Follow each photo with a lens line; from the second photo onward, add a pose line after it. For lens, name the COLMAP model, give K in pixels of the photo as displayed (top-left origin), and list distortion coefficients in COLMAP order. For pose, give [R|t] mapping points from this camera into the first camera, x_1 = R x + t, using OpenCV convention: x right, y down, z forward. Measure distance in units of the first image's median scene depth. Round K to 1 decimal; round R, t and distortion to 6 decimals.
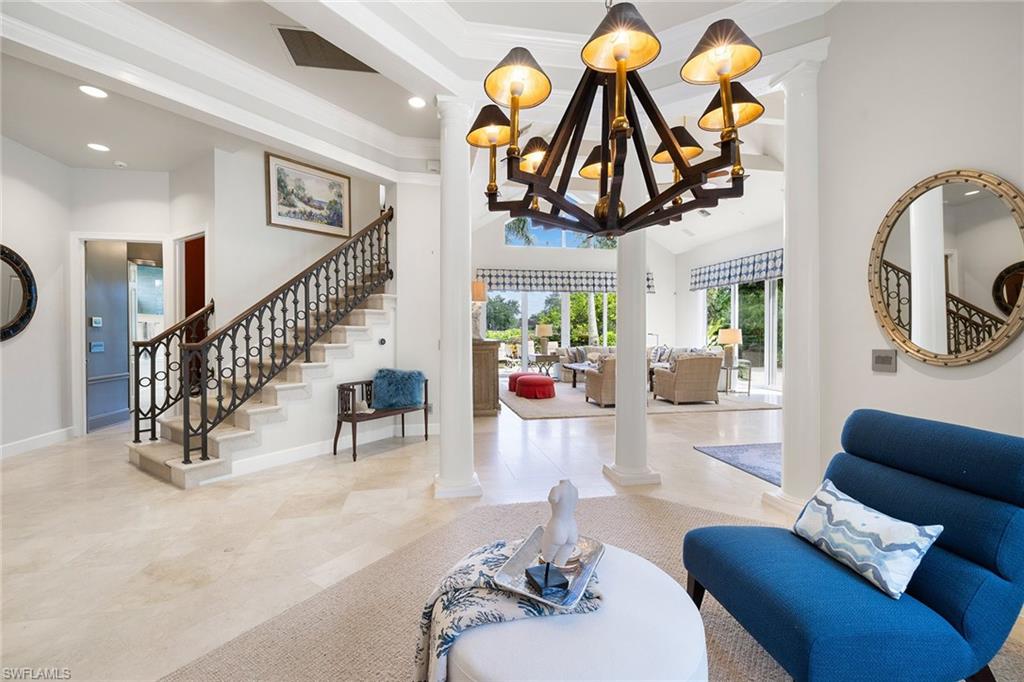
lens RADIAL K [[434.3, 0, 511.0], [0, 434.3, 335.6], [0, 0, 1]] dist [-0.001303, -0.000086]
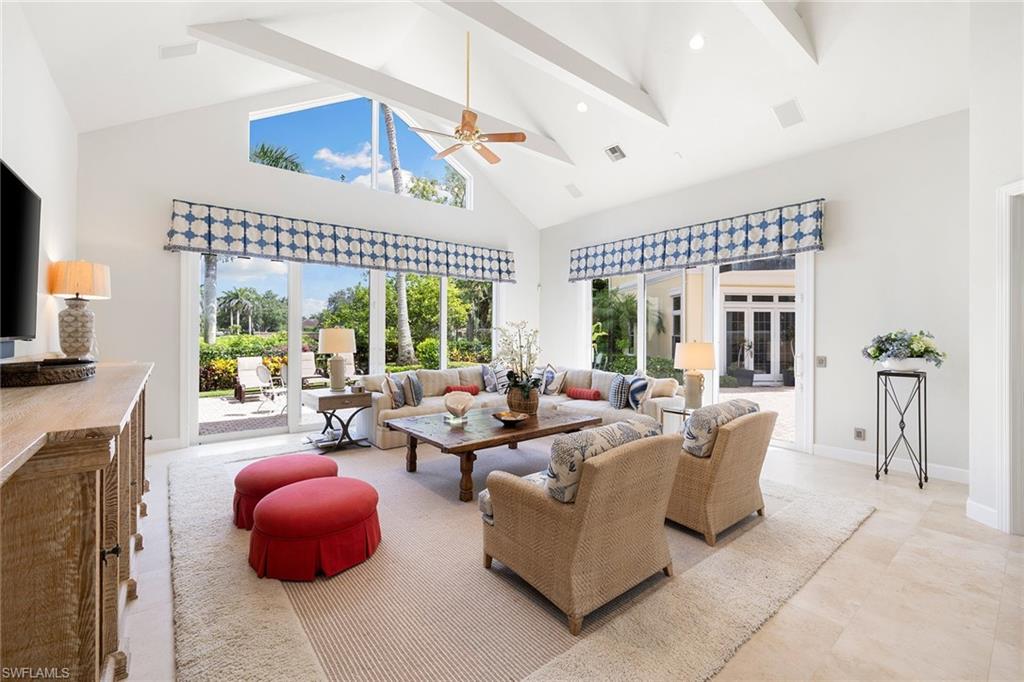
lens RADIAL K [[434.3, 0, 509.3], [0, 434.3, 331.3], [0, 0, 1]] dist [-0.001303, -0.000086]
pose [[0.885133, 0.008066, 0.465268, 0.018592], [-0.000913, 0.999878, -0.015597, -0.014925], [-0.465337, 0.013381, 0.885032, 0.449568]]
